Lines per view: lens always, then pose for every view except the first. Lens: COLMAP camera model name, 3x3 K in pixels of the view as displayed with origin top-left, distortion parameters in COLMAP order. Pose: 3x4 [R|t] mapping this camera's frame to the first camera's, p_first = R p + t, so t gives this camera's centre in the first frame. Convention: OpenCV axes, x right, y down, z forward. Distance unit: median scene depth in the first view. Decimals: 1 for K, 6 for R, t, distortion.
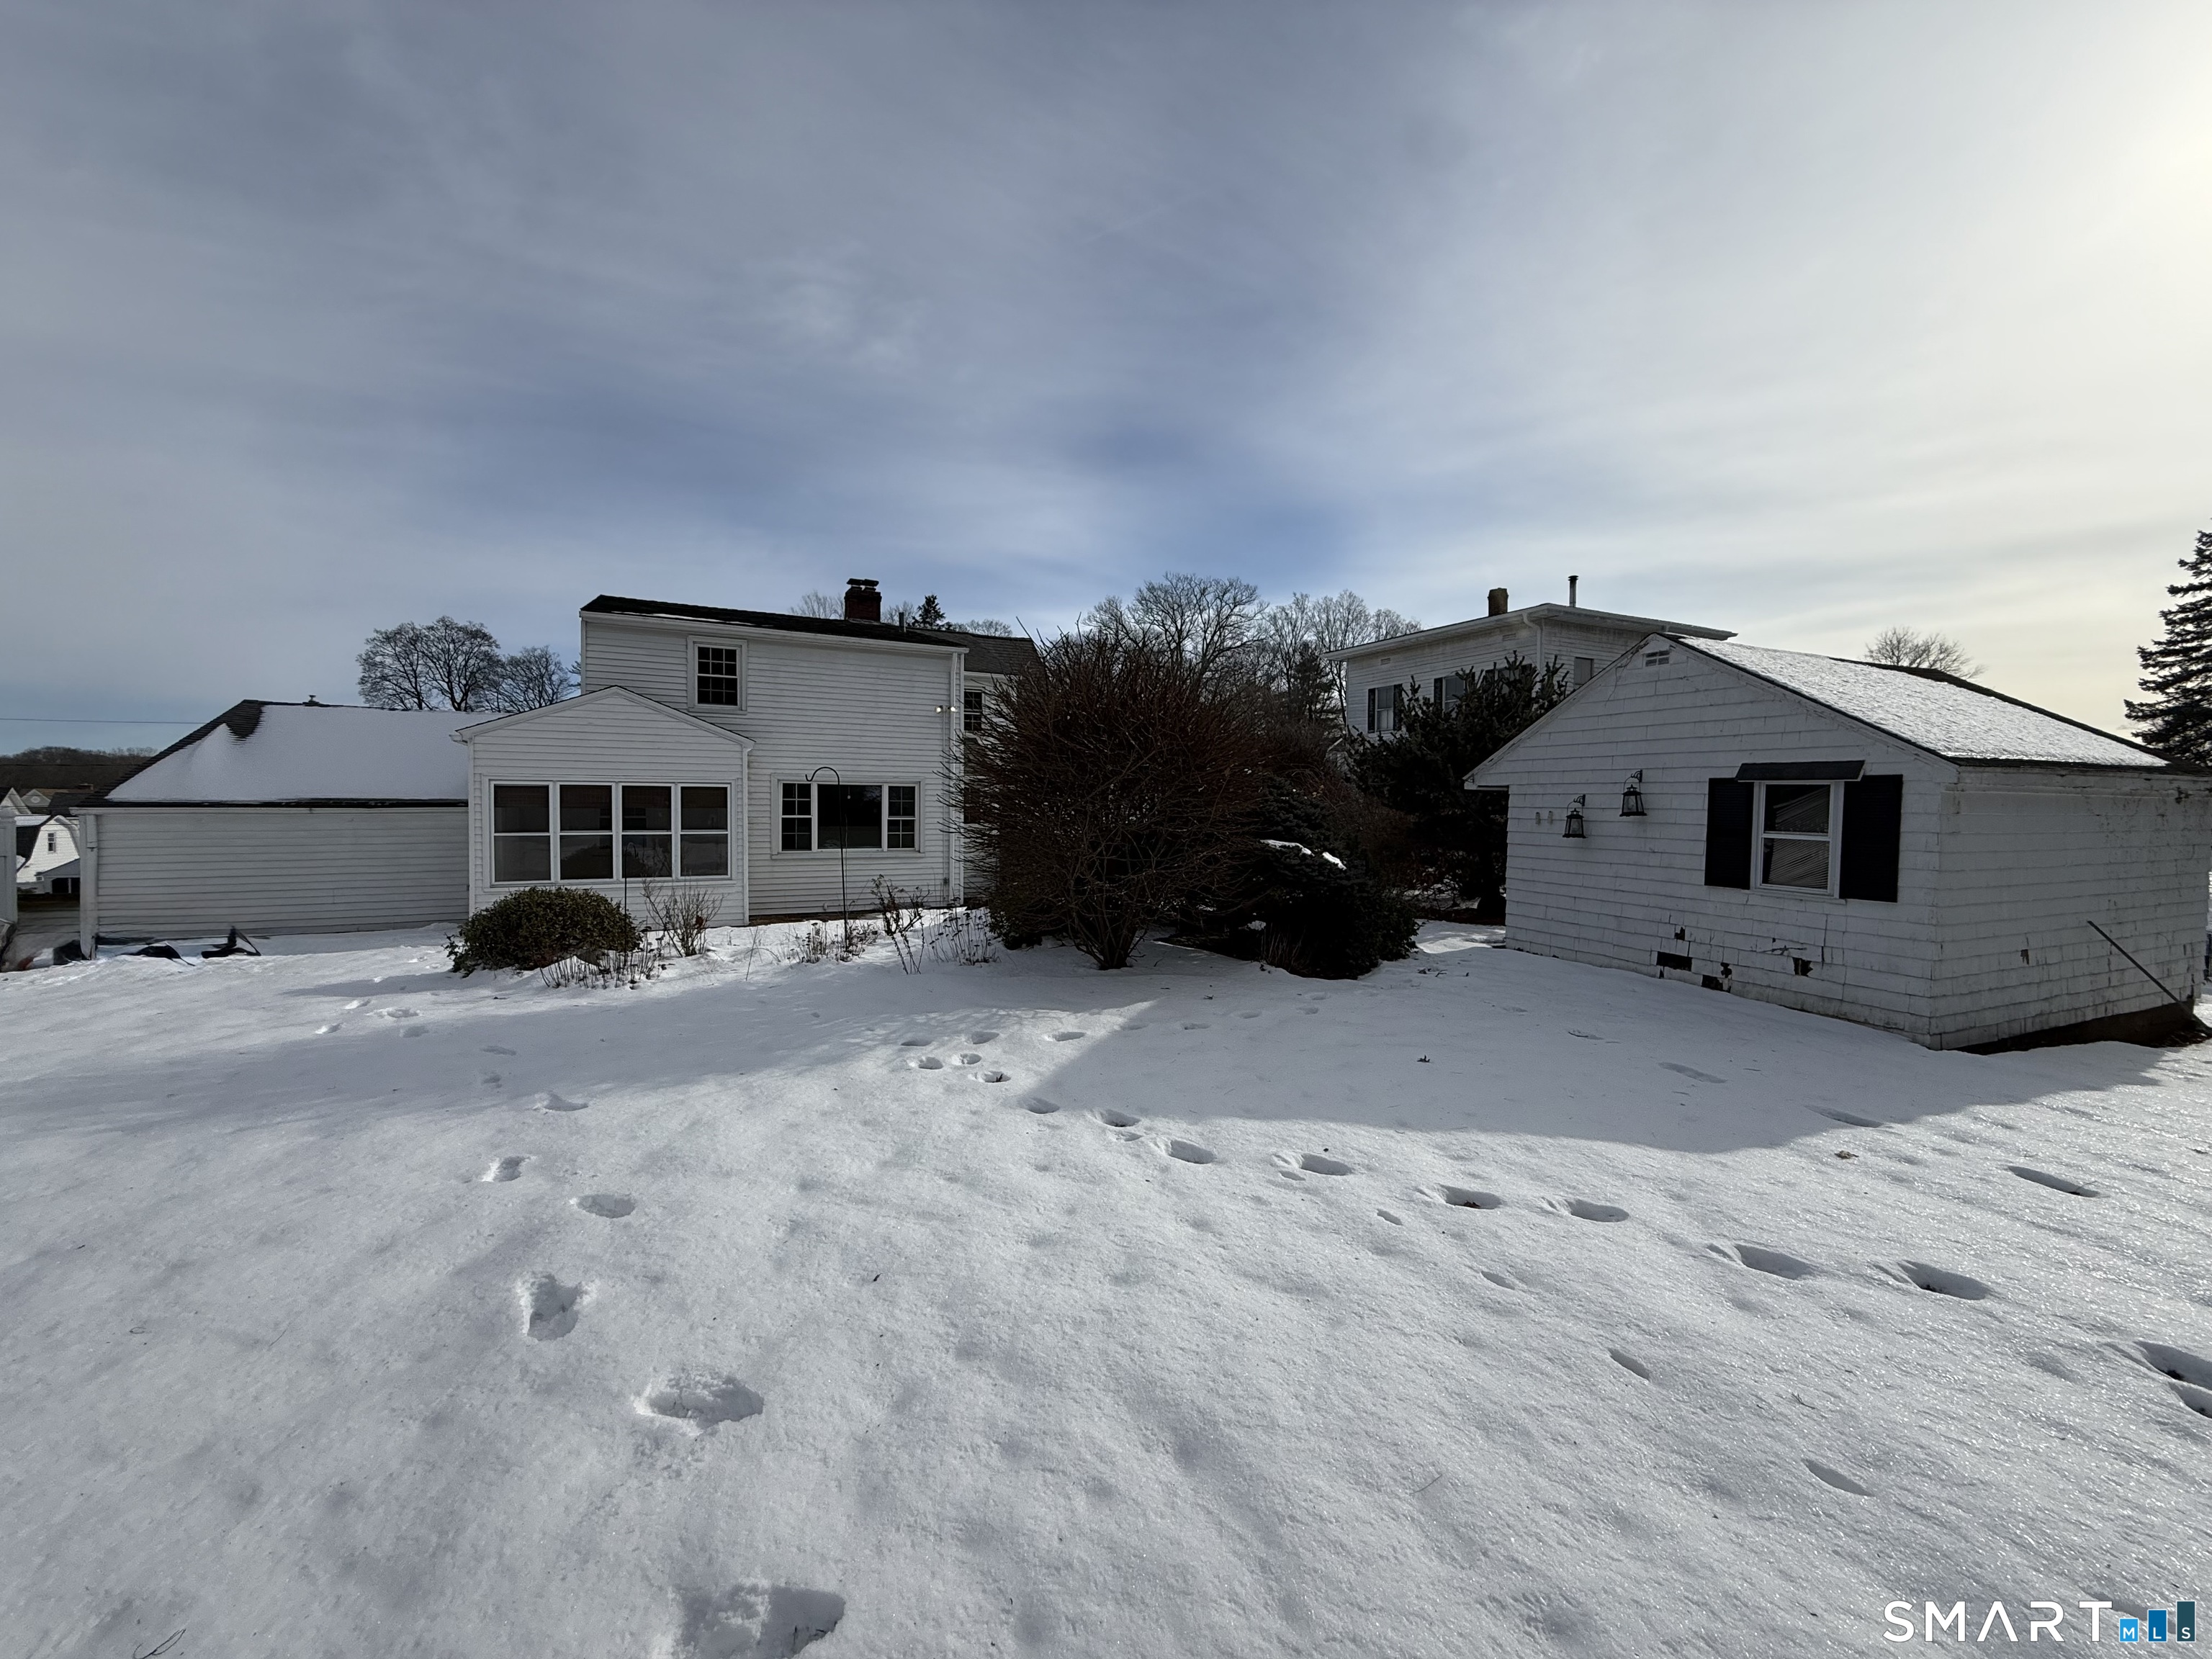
lens RADIAL K [[880.9, 0, 1100.6], [0, 880.9, 831.8], [0, 0, 1]] dist [0.000921, -0.000247]
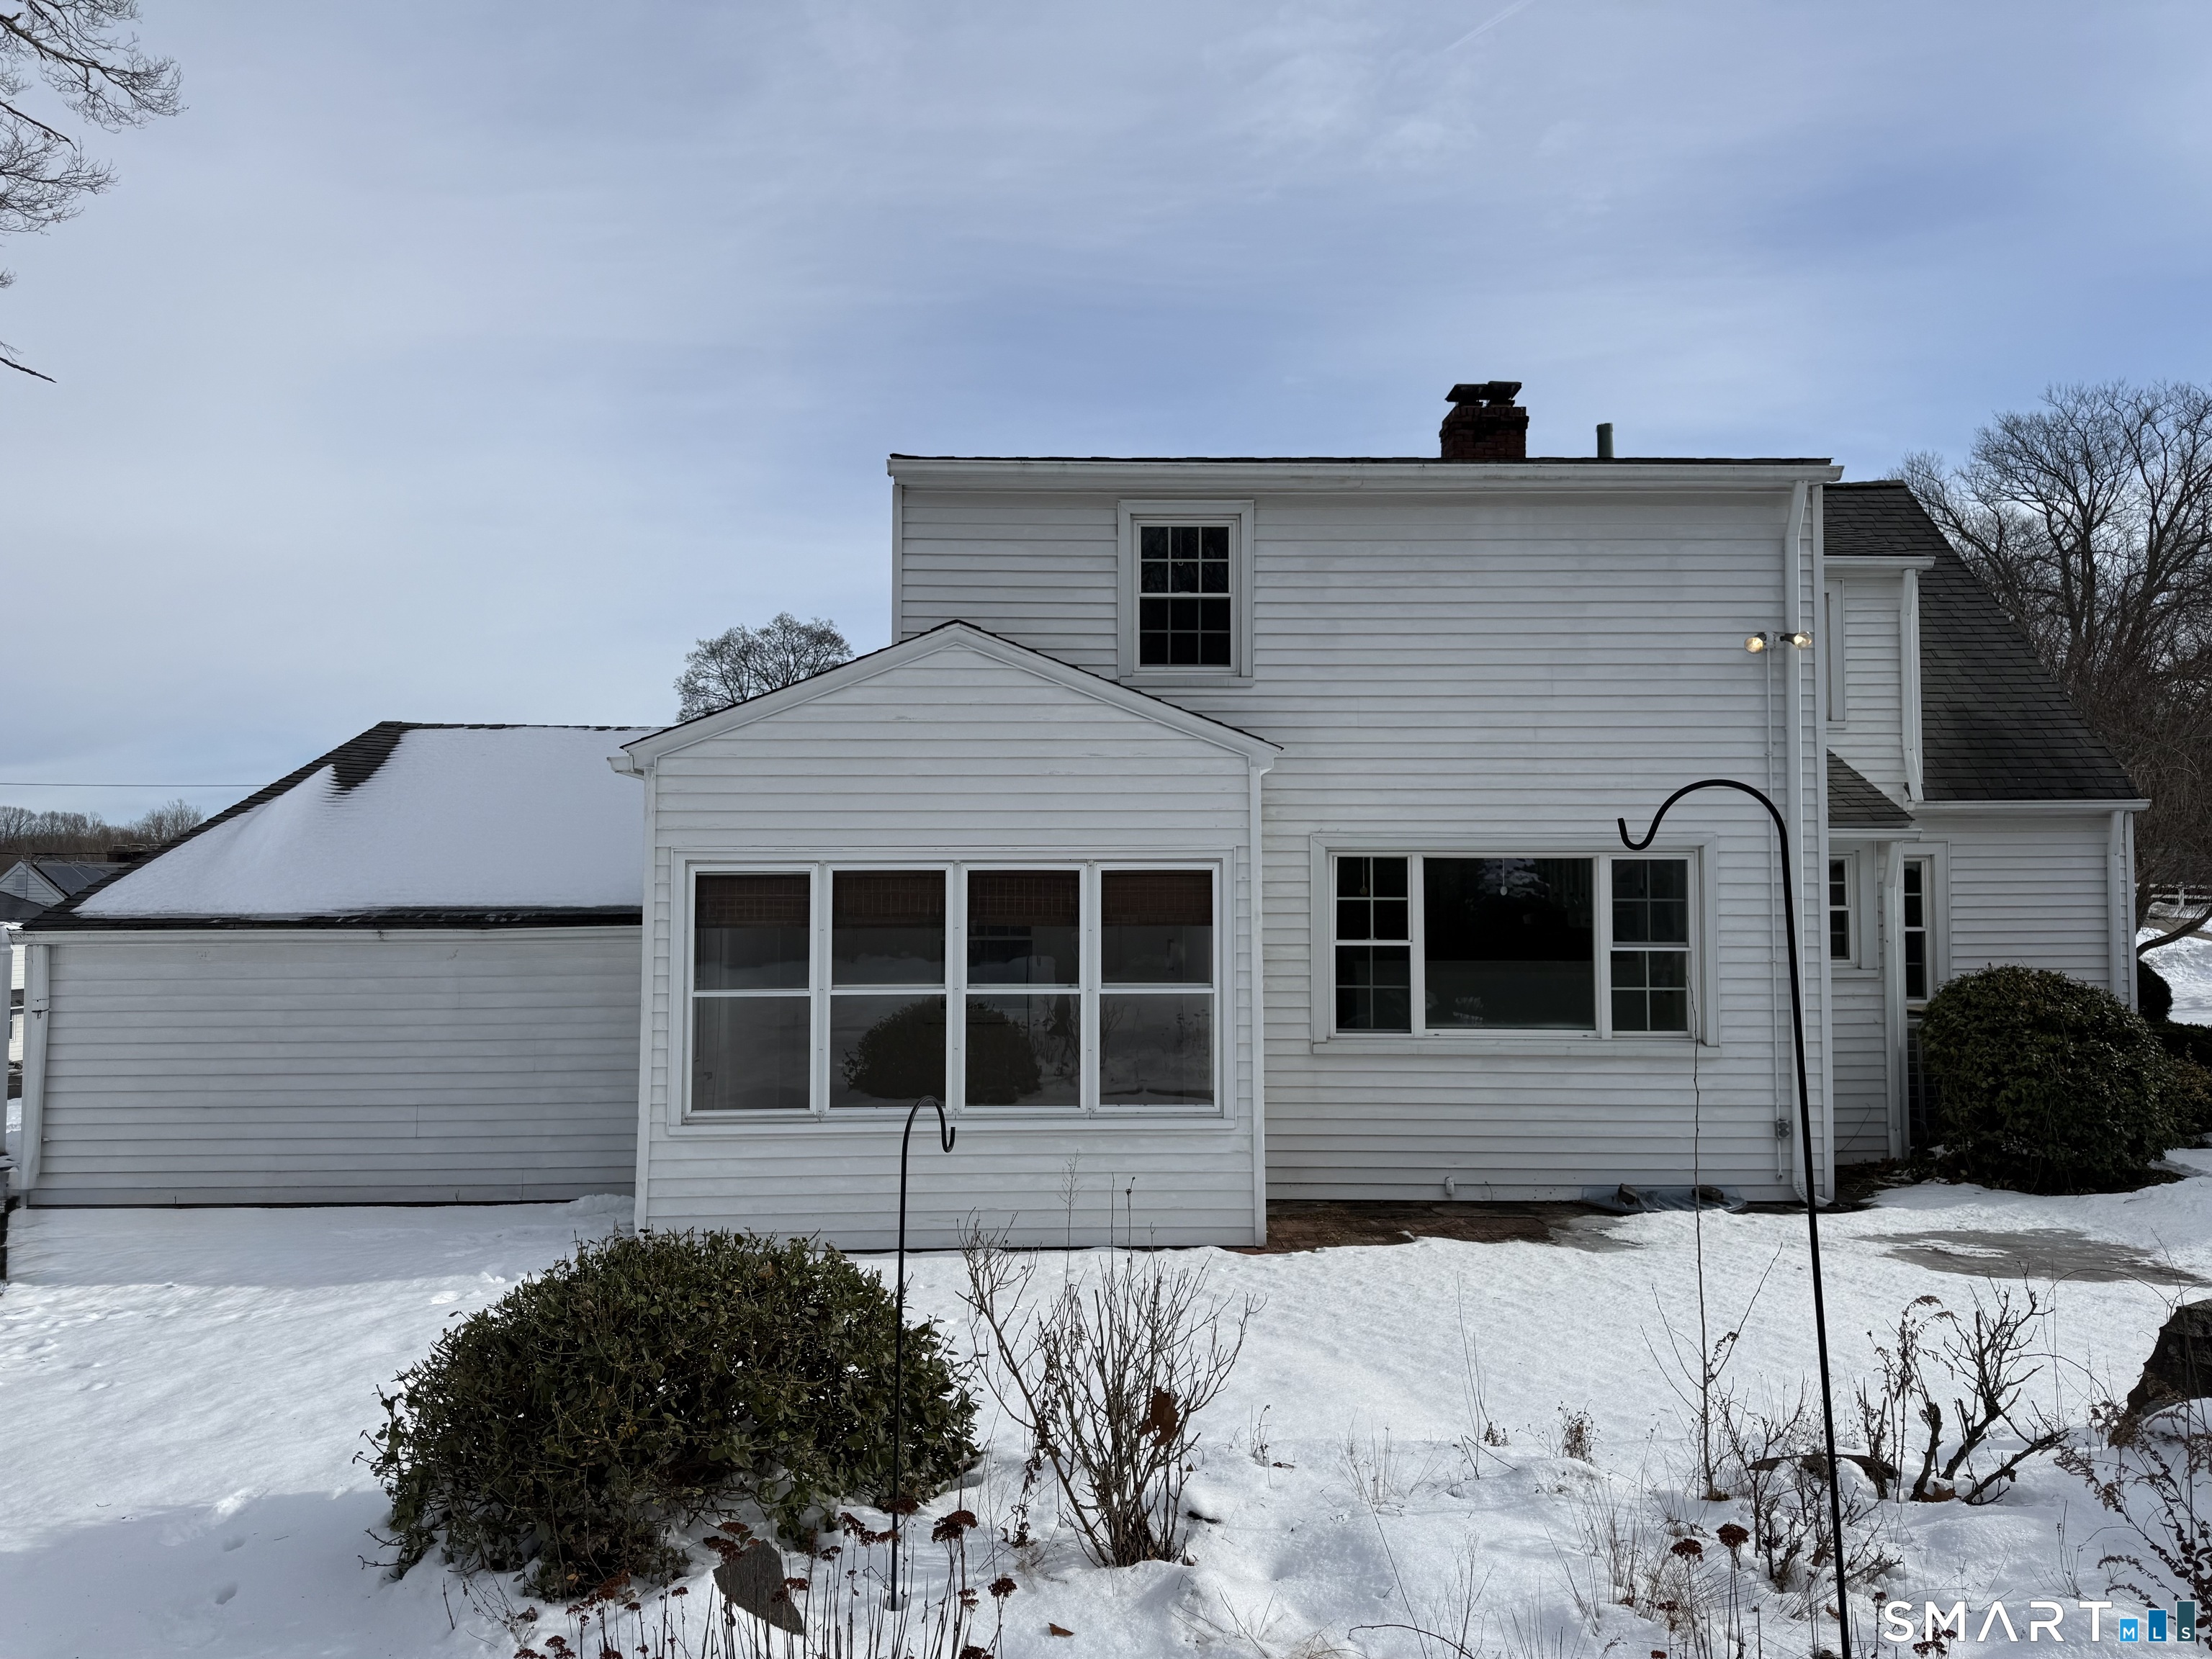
lens RADIAL K [[1540.0, 0, 1108.9], [0, 1540.0, 825.5], [0, 0, 1]] dist [0.032925, -0.004694]
pose [[0.904316, -0.026225, -0.426057, -0.159906], [-0.004541, 0.997464, -0.071033, -0.020001], [0.426840, 0.066171, 0.901903, 0.337529]]
